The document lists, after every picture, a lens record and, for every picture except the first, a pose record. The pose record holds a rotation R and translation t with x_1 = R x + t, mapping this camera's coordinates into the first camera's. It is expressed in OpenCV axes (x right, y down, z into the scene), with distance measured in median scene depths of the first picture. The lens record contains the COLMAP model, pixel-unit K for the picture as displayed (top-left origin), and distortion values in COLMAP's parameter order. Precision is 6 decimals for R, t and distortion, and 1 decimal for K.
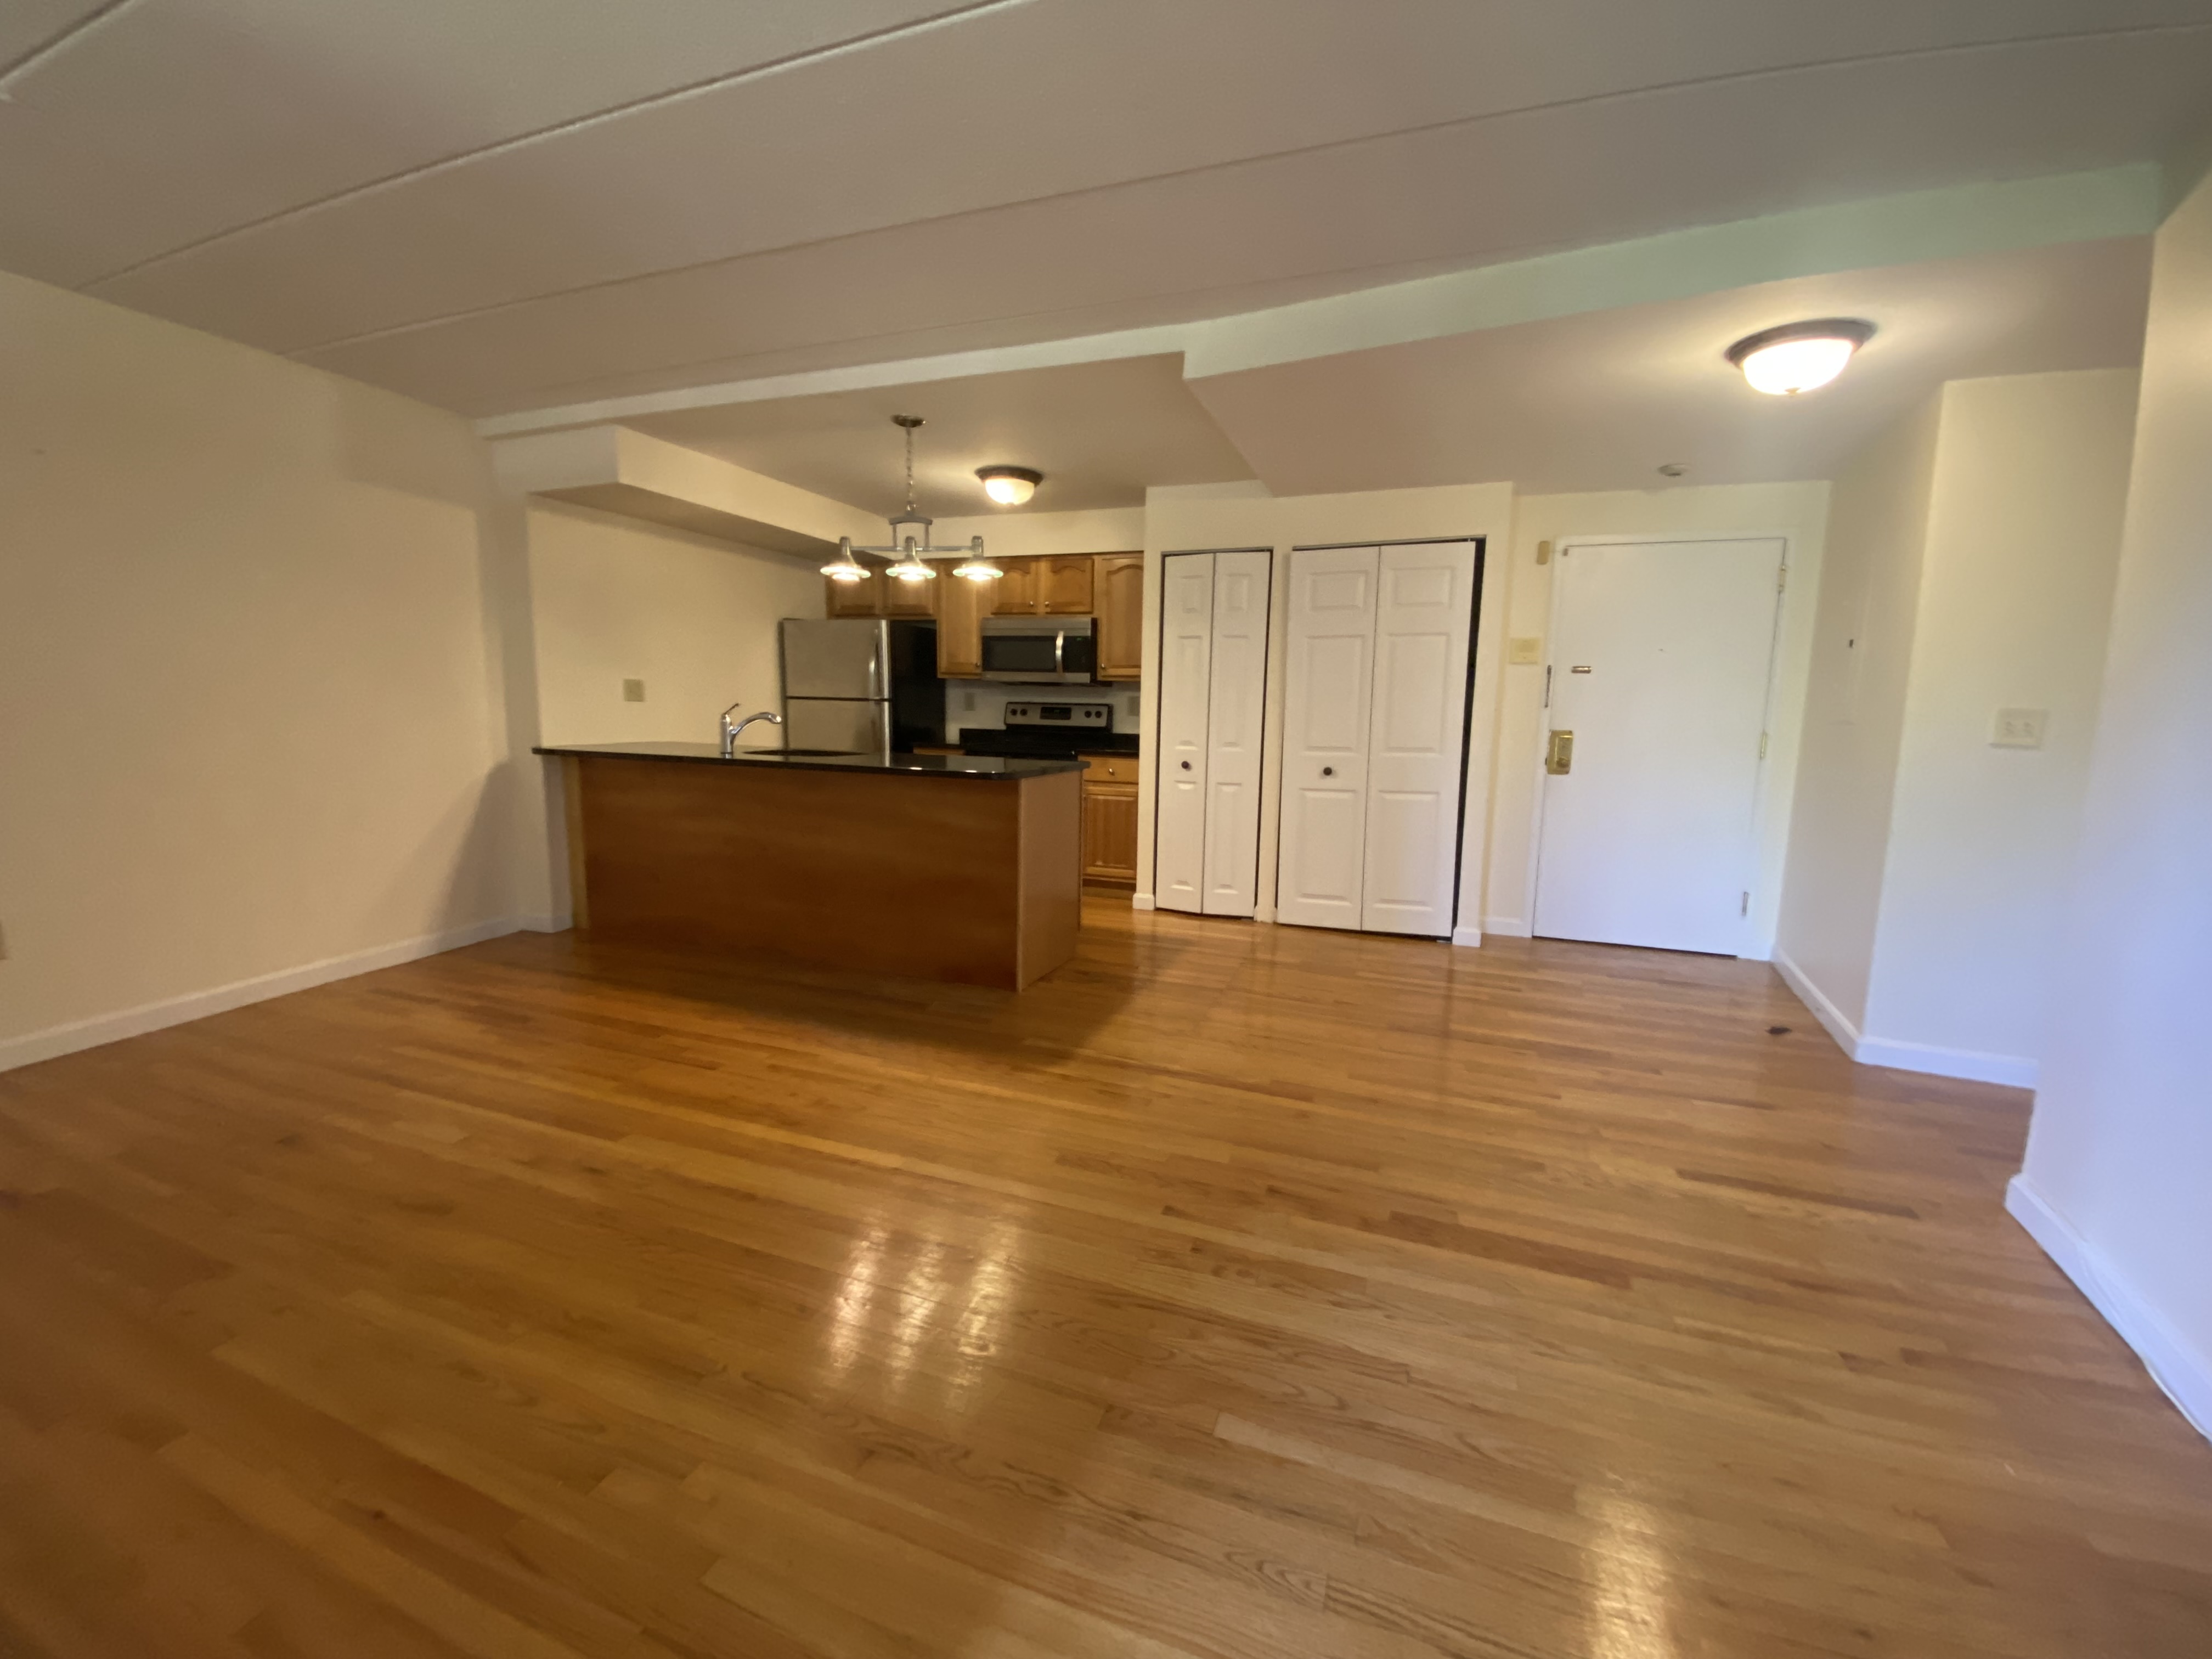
lens RADIAL K [[890.1, 0, 1107.4], [0, 890.1, 819.2], [0, 0, 1]] dist [0.037268, -0.029486]
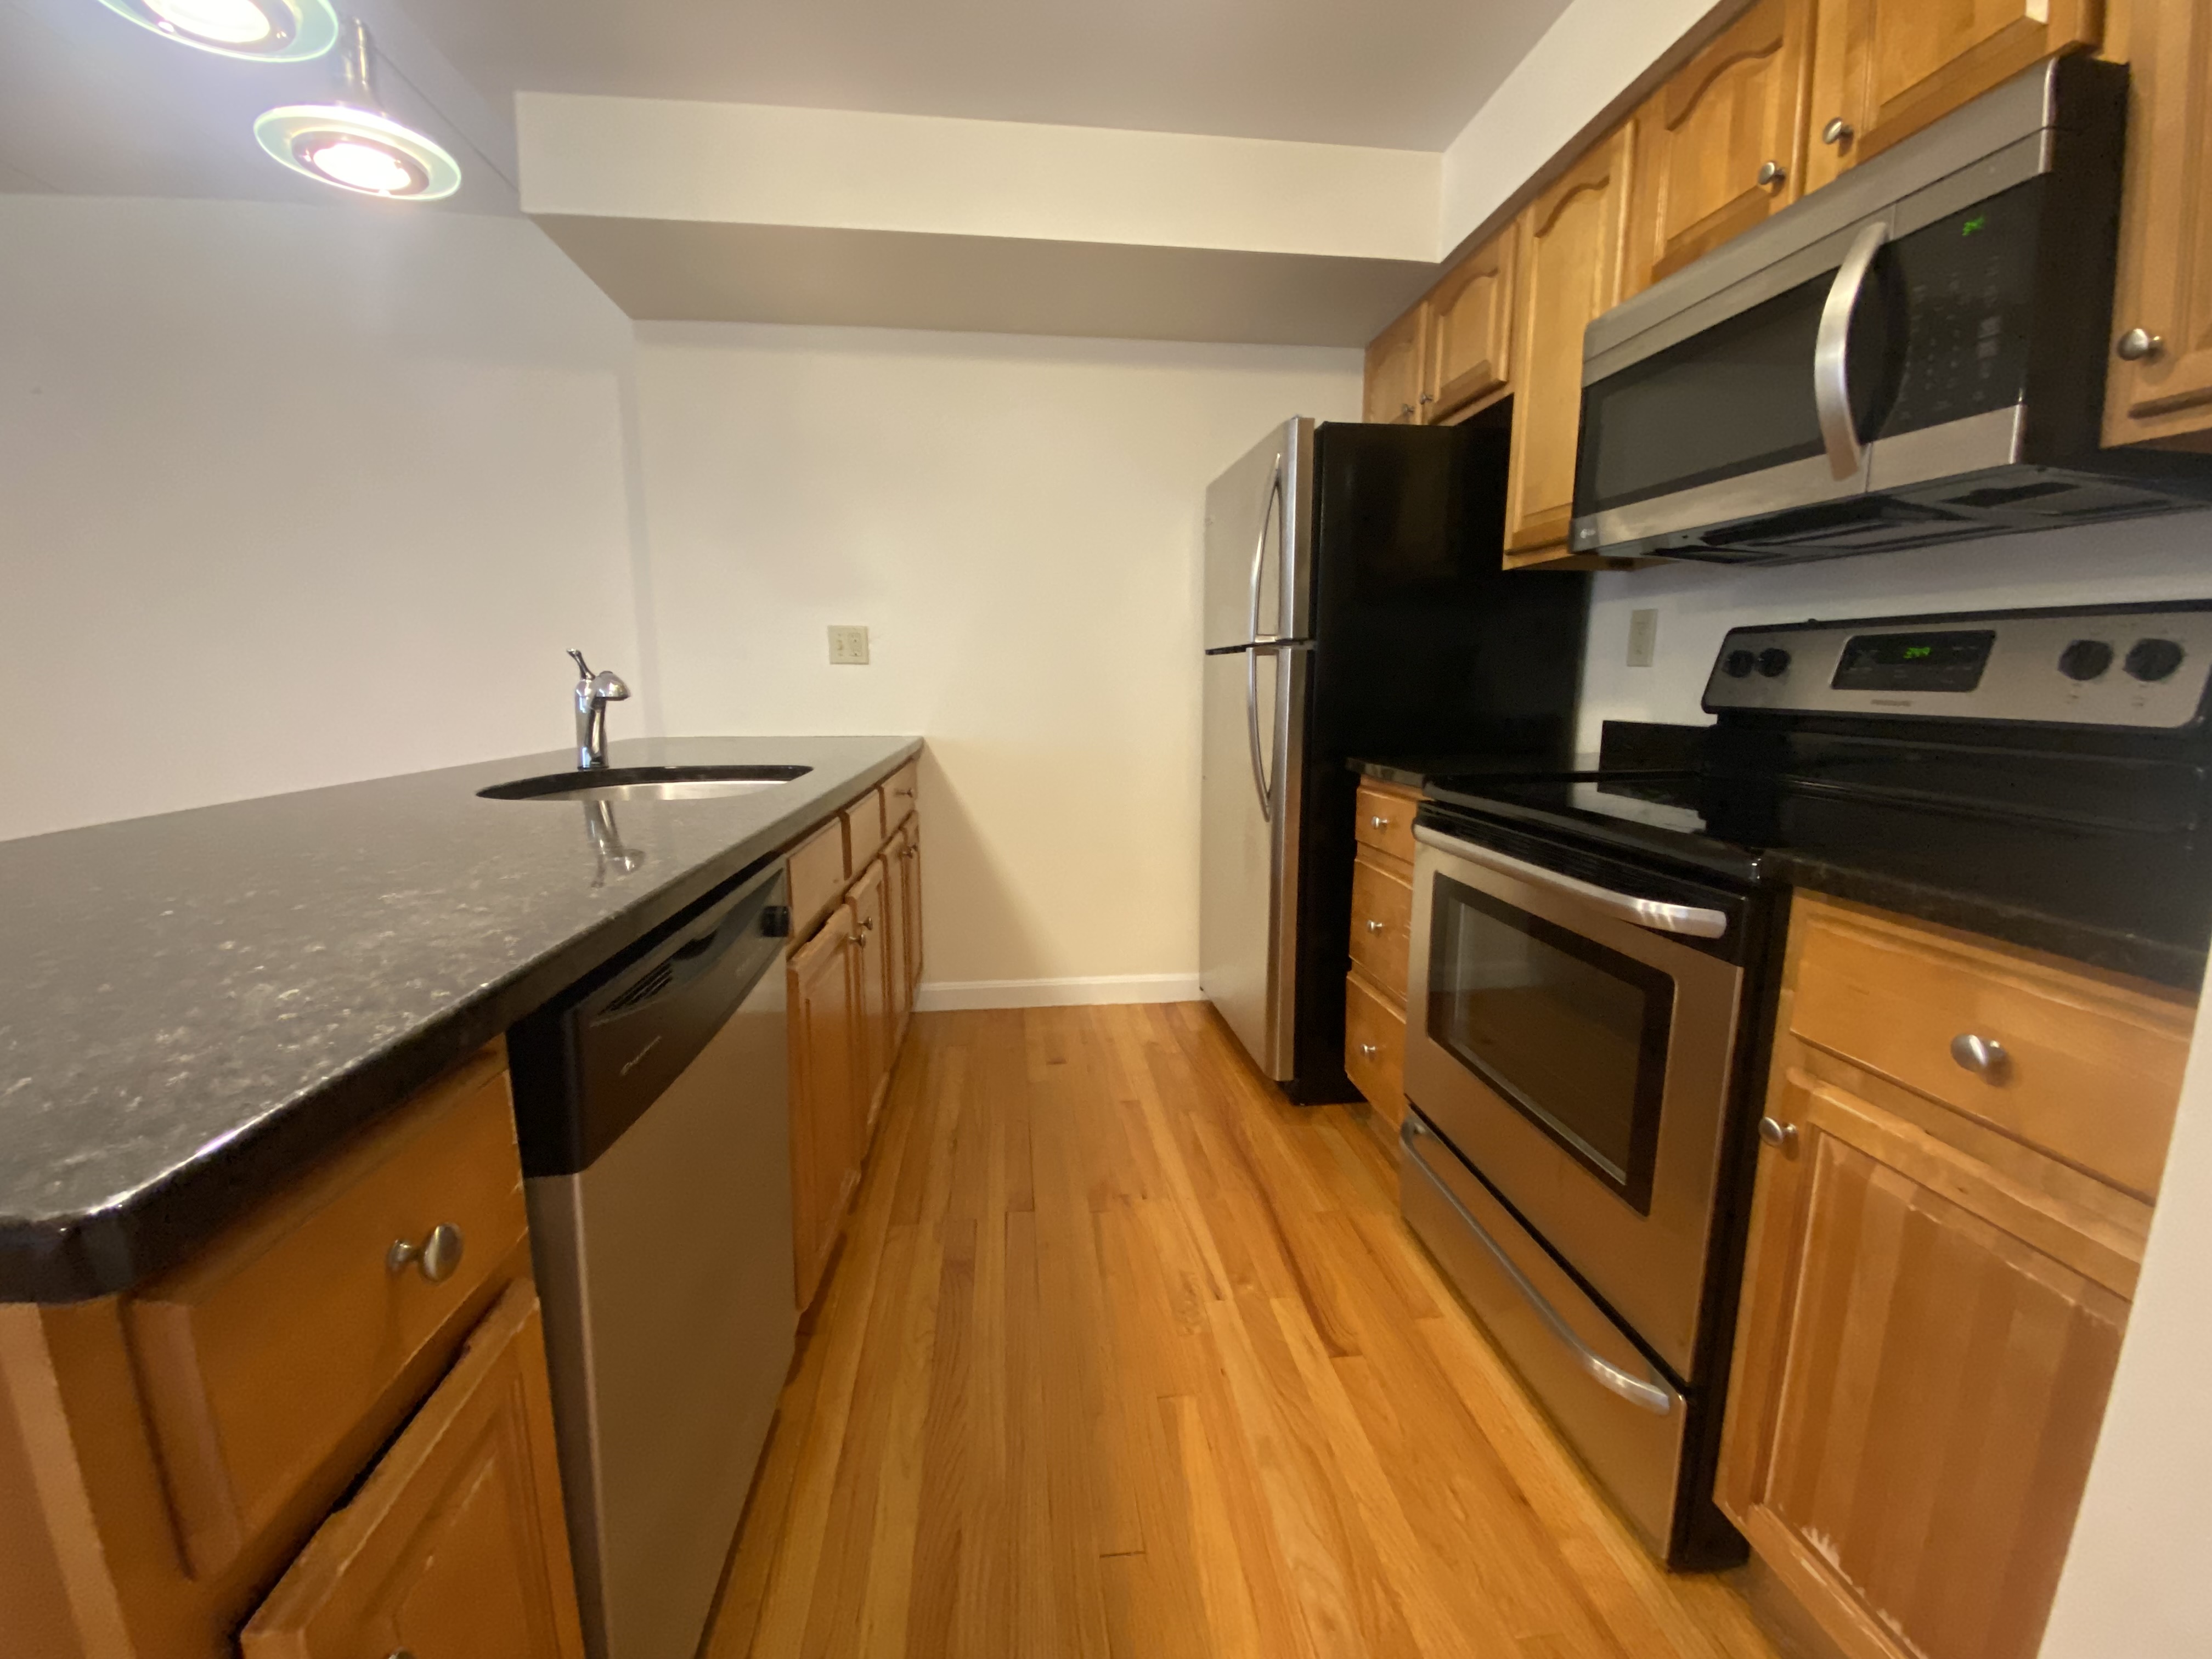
lens RADIAL K [[888.1, 0, 1118.5], [0, 888.1, 829.6], [0, 0, 1]] dist [-0.000525, -0.007852]
pose [[0.462791, 0.127469, -0.877255, 0.074972], [-0.100206, 0.990787, 0.091103, -0.112459], [0.880786, 0.045745, 0.471300, 1.045804]]
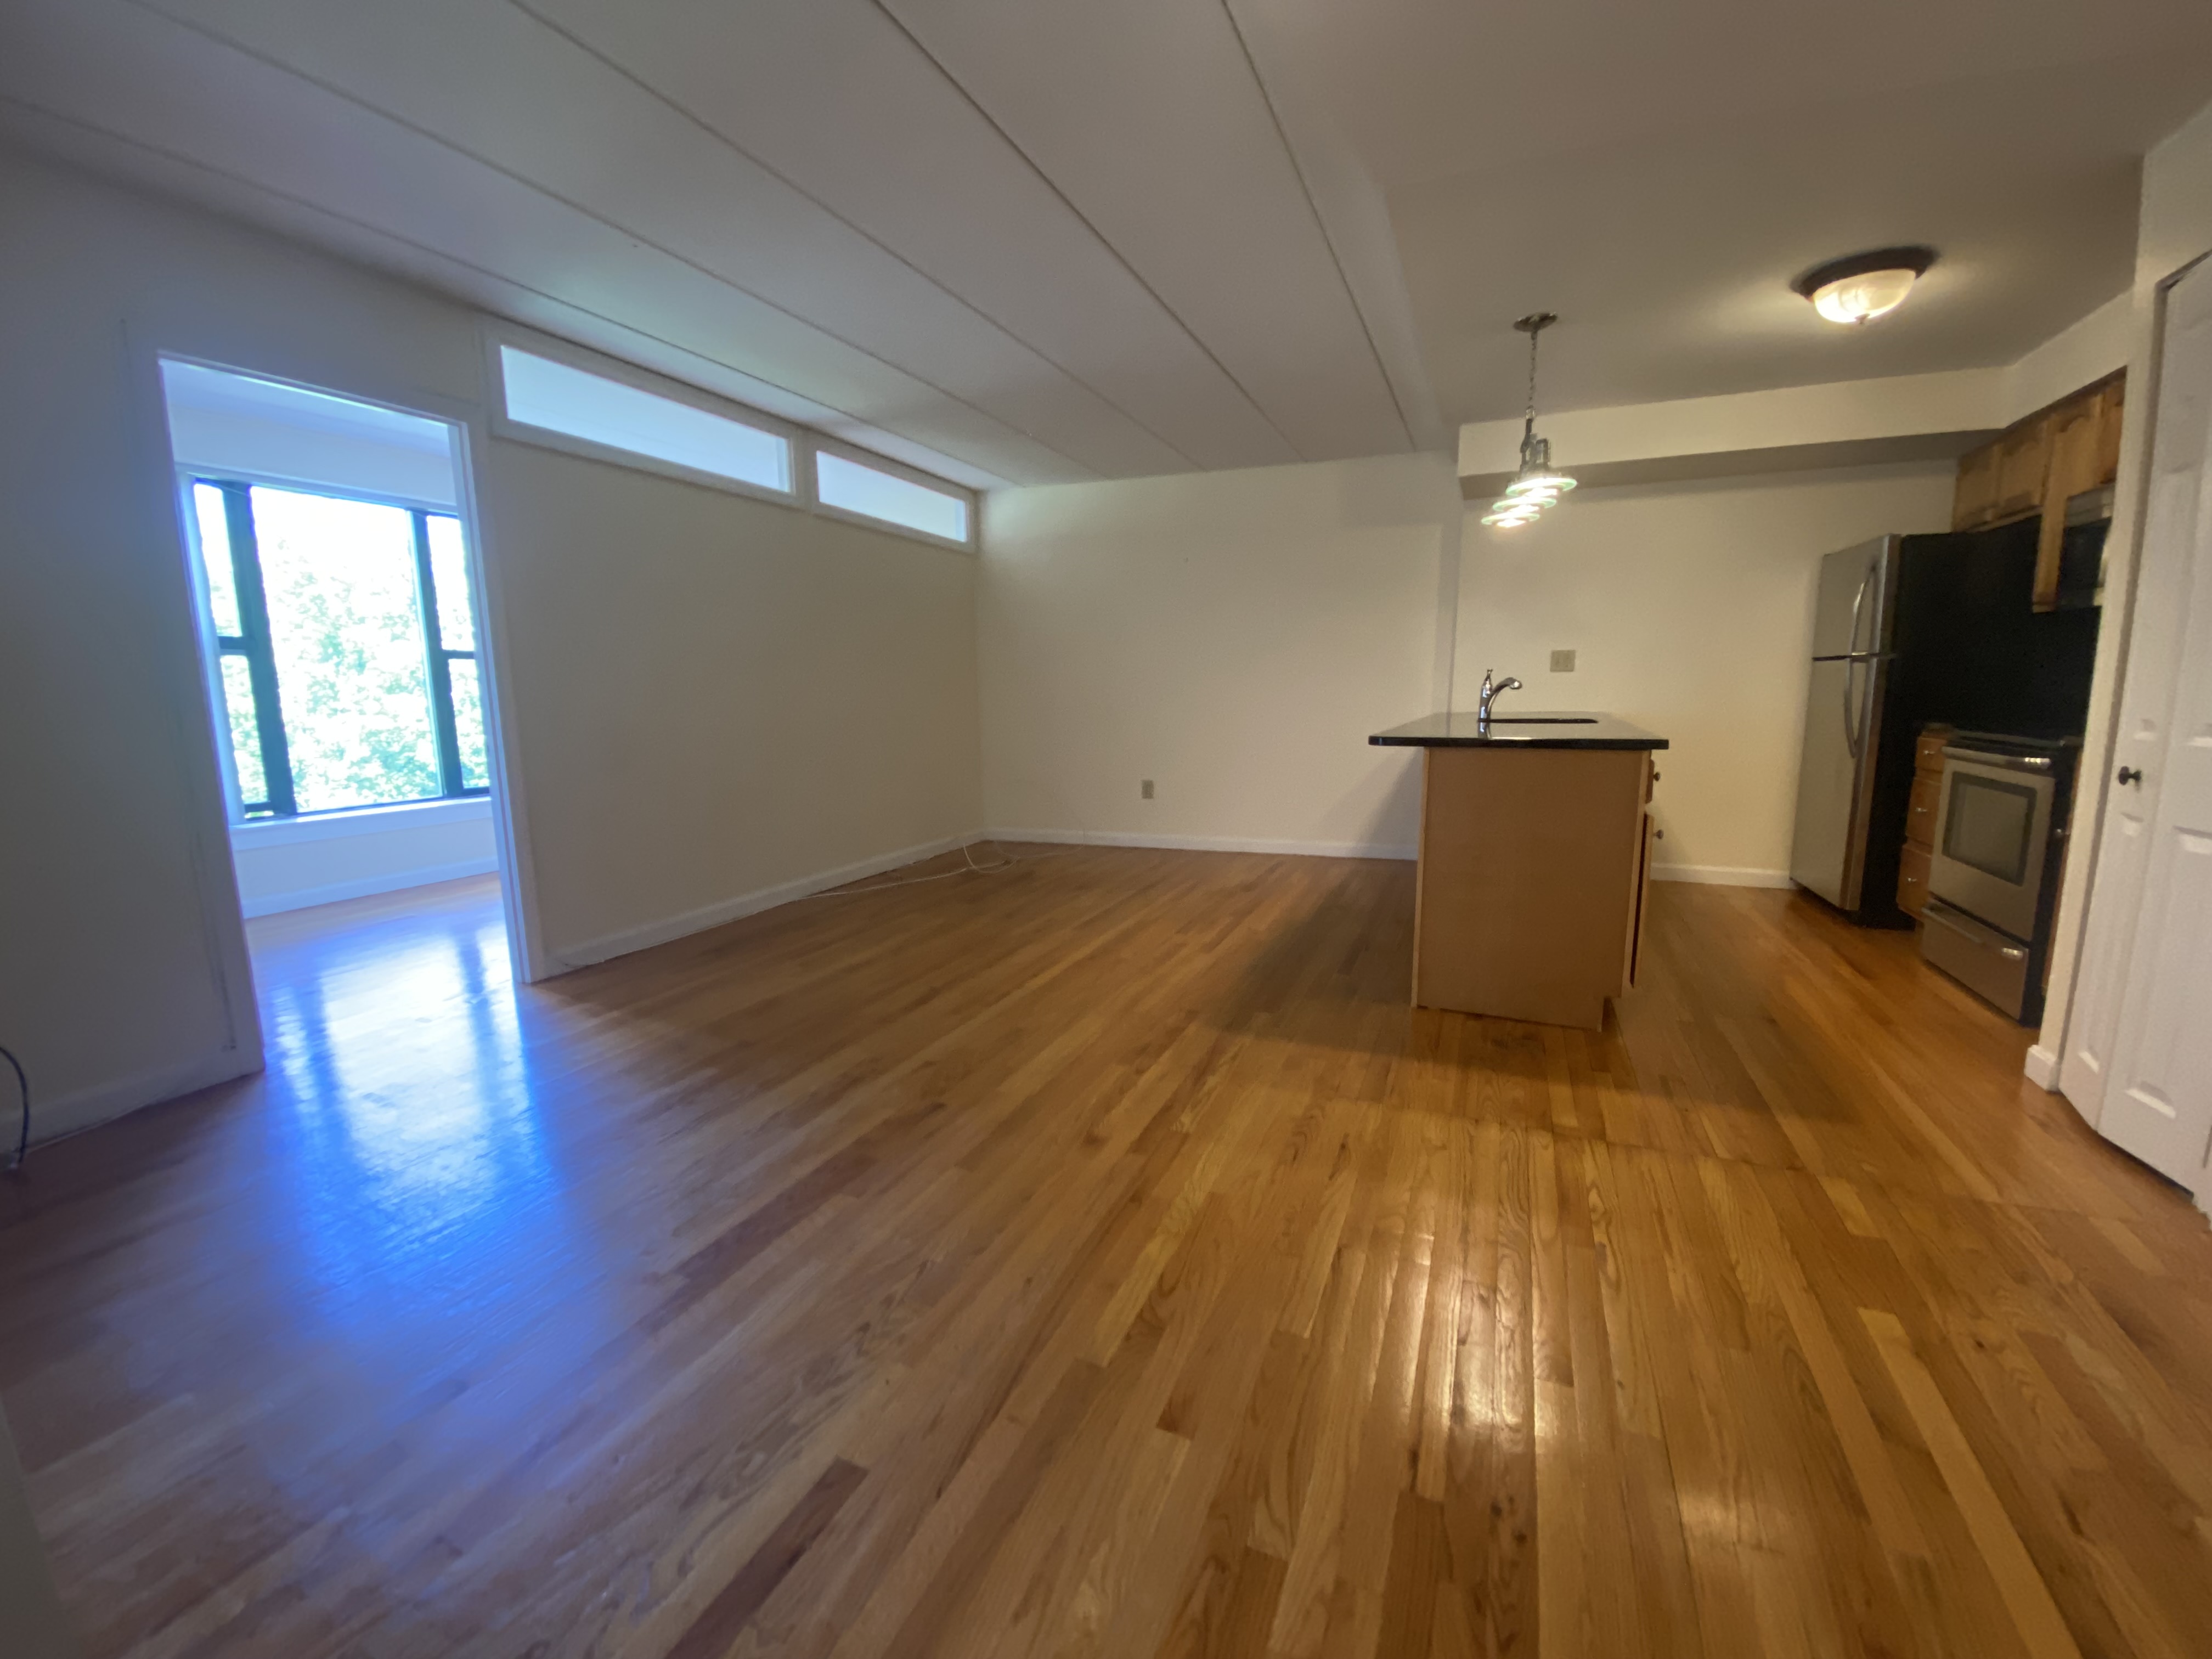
lens RADIAL K [[890.1, 0, 1107.4], [0, 890.1, 819.2], [0, 0, 1]] dist [0.037268, -0.029486]
pose [[-0.061511, 0.128429, -0.989809, 0.643485], [-0.114088, 0.984283, 0.134802, -0.051453], [0.991565, 0.121218, -0.045892, 0.648982]]
